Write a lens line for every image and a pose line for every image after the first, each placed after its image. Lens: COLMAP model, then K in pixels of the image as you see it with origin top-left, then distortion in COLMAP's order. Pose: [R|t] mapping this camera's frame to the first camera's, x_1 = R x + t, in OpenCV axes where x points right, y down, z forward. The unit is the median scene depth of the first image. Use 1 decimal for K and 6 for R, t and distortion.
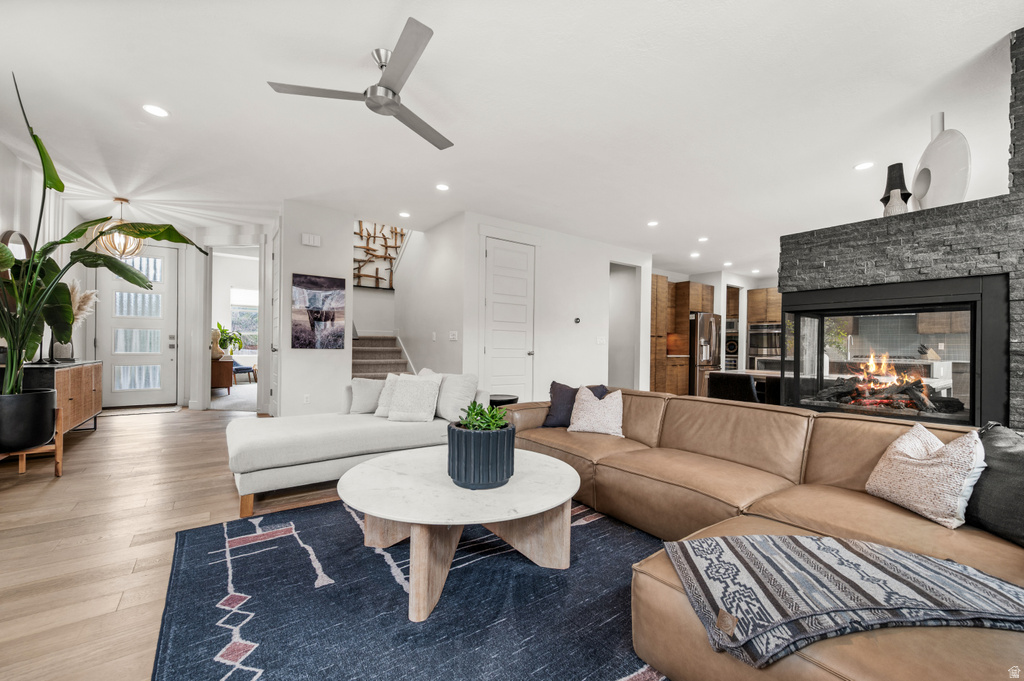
lens RADIAL K [[407.3, 0, 515.3], [0, 407.3, 348.3], [0, 0, 1]] dist [-0.001605, -0.000088]
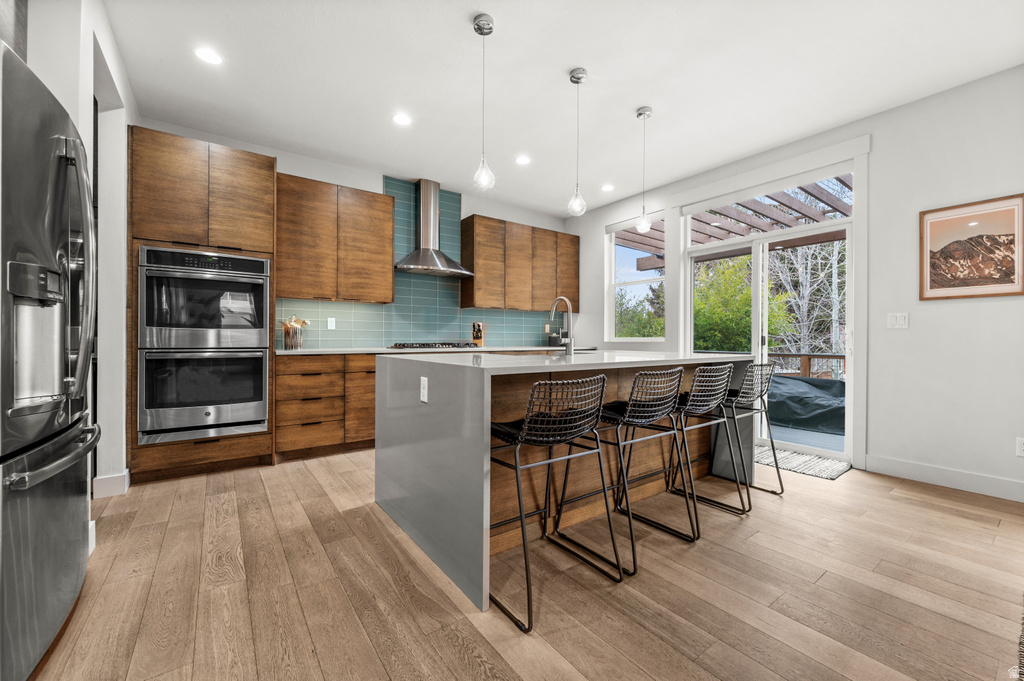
lens RADIAL K [[407.5, 0, 515.5], [0, 407.5, 340.4], [0, 0, 1]] dist [-0.001341, -0.000050]
pose [[-0.014233, -0.019206, 0.999714, 0.315597], [-0.006226, 0.999798, 0.019119, 0.002385], [-0.999879, -0.005952, -0.014350, 0.832781]]
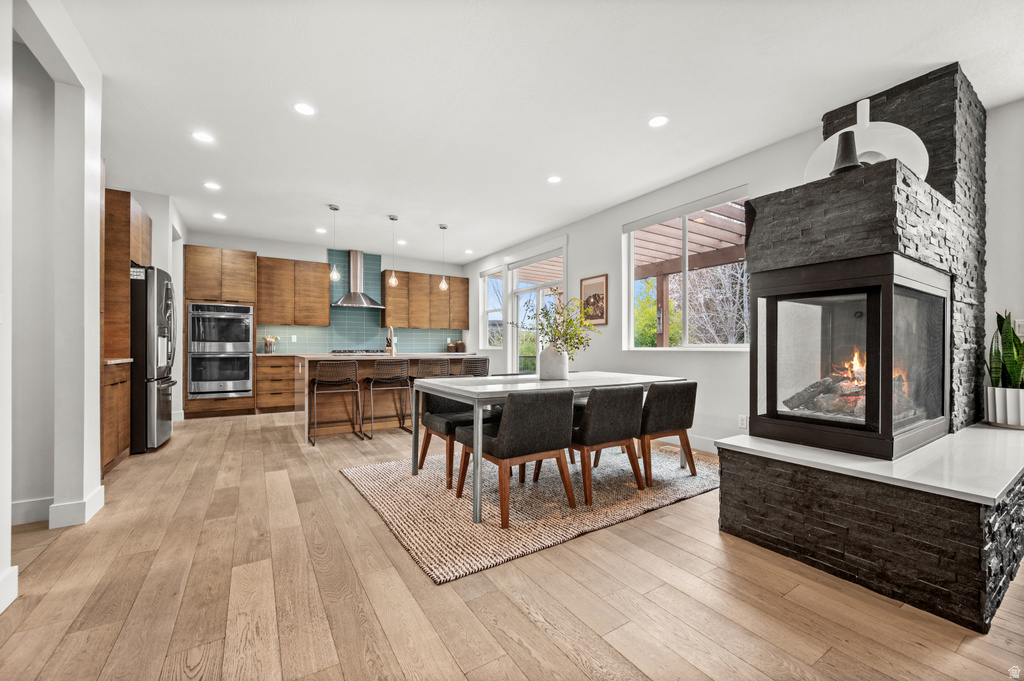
lens RADIAL K [[407.3, 0, 515.3], [0, 407.3, 348.3], [0, 0, 1]] dist [-0.001605, -0.000088]
pose [[0.051291, -0.016947, 0.998540, -0.000708], [-0.003355, 0.999847, 0.017142, -0.003167], [-0.998678, -0.004229, 0.051226, 0.553422]]
